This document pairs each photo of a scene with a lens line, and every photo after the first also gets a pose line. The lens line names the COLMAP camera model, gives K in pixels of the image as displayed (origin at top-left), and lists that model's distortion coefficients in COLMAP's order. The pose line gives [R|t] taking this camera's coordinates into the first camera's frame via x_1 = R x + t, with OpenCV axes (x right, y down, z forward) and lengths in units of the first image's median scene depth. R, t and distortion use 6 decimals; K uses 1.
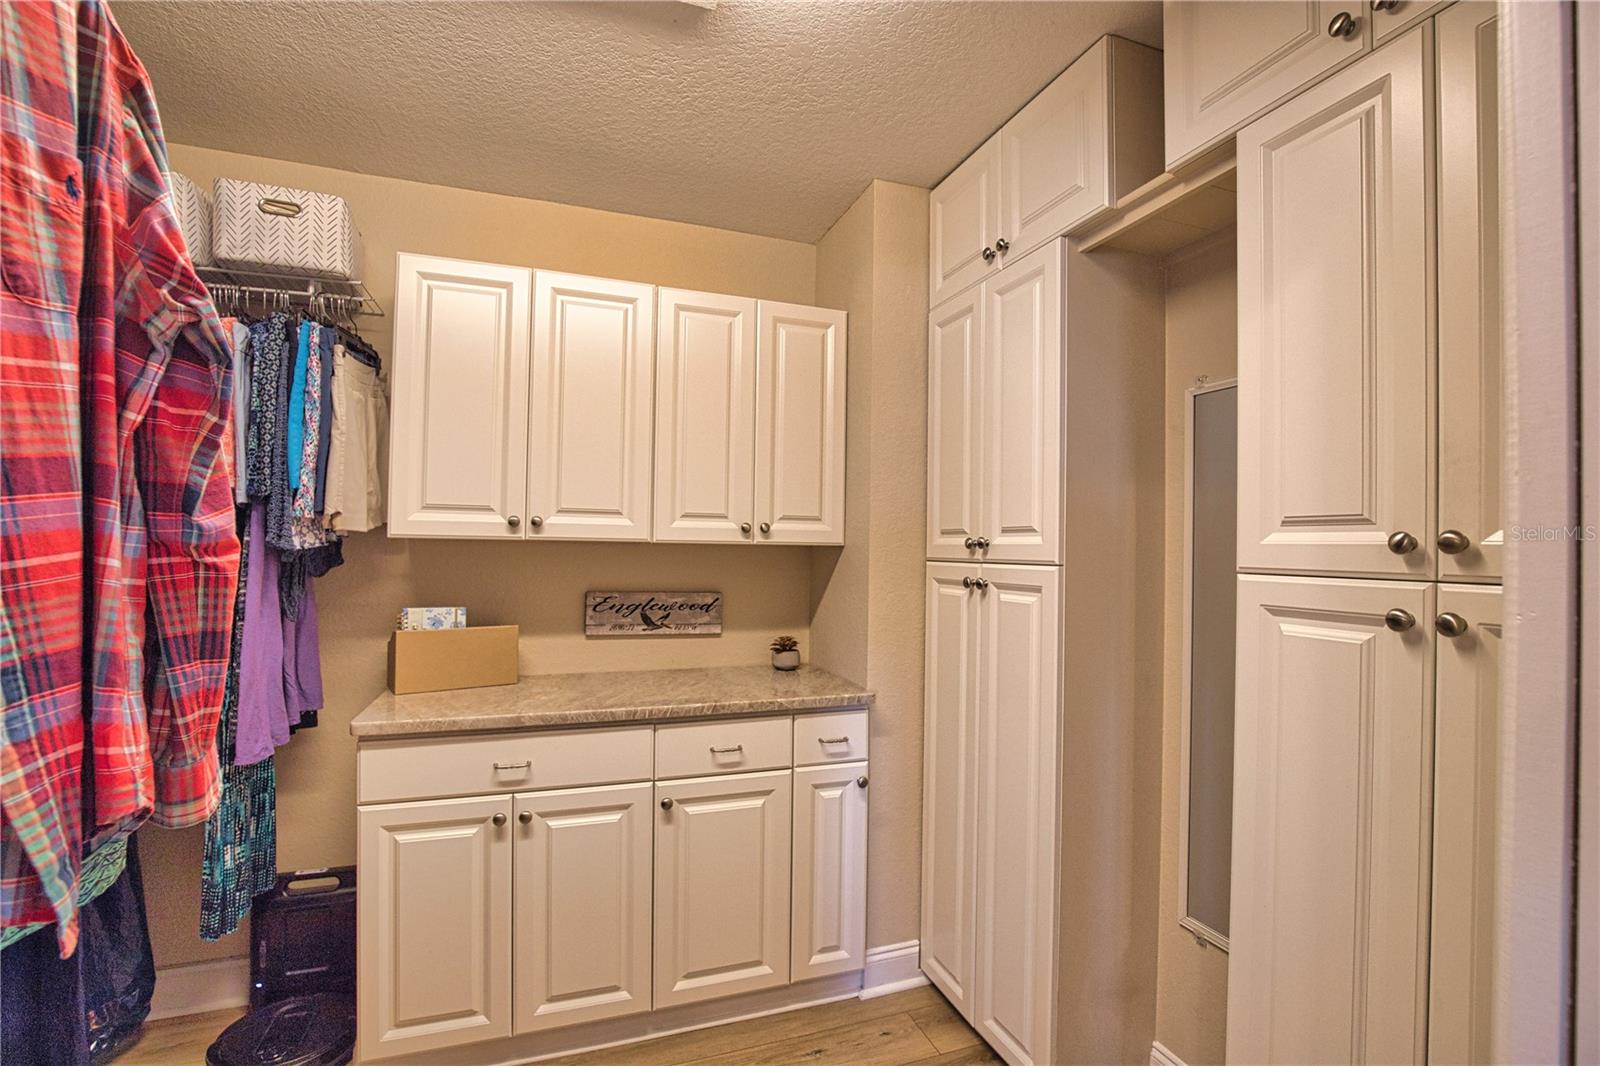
lens RADIAL K [[726.6, 0, 808.2], [0, 726.6, 539.7], [0, 0, 1]] dist [-0.029855, 0.000524]
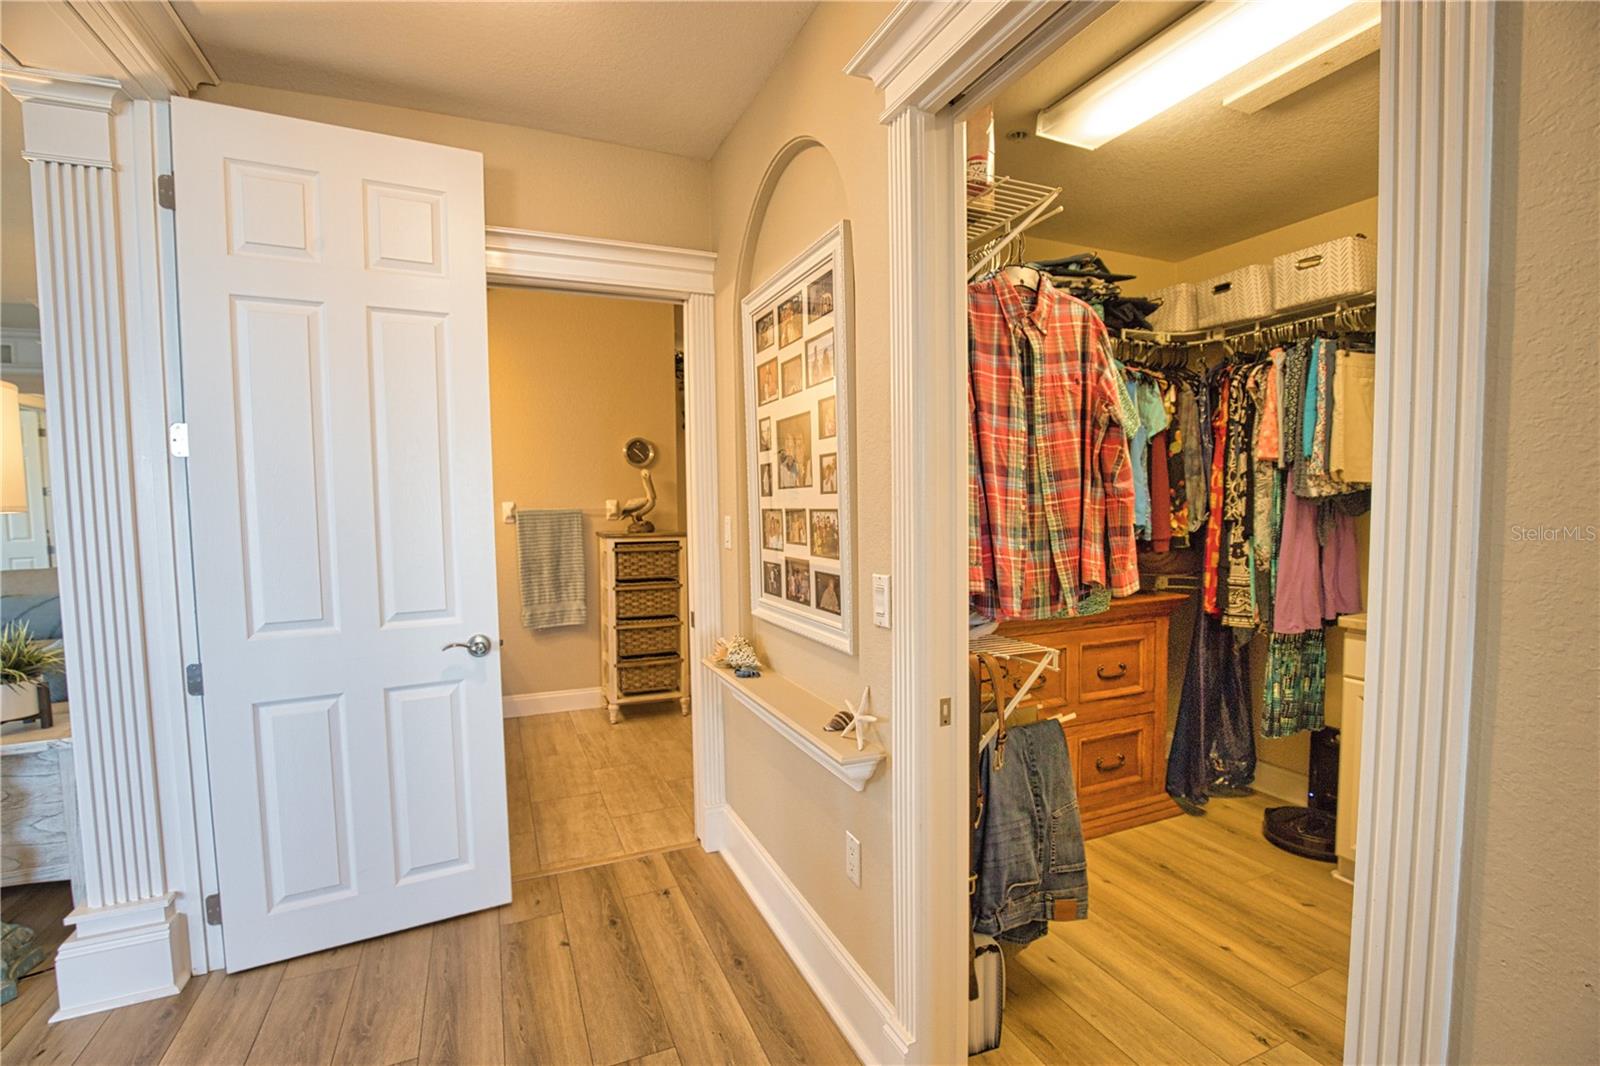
lens RADIAL K [[726.6, 0, 808.2], [0, 726.6, 539.7], [0, 0, 1]] dist [-0.029855, 0.000524]
pose [[0.070214, 0.043547, -0.996581, 1.926397], [0.024563, 0.998668, 0.045369, 0.028073], [0.997230, -0.027664, 0.069051, -0.413378]]
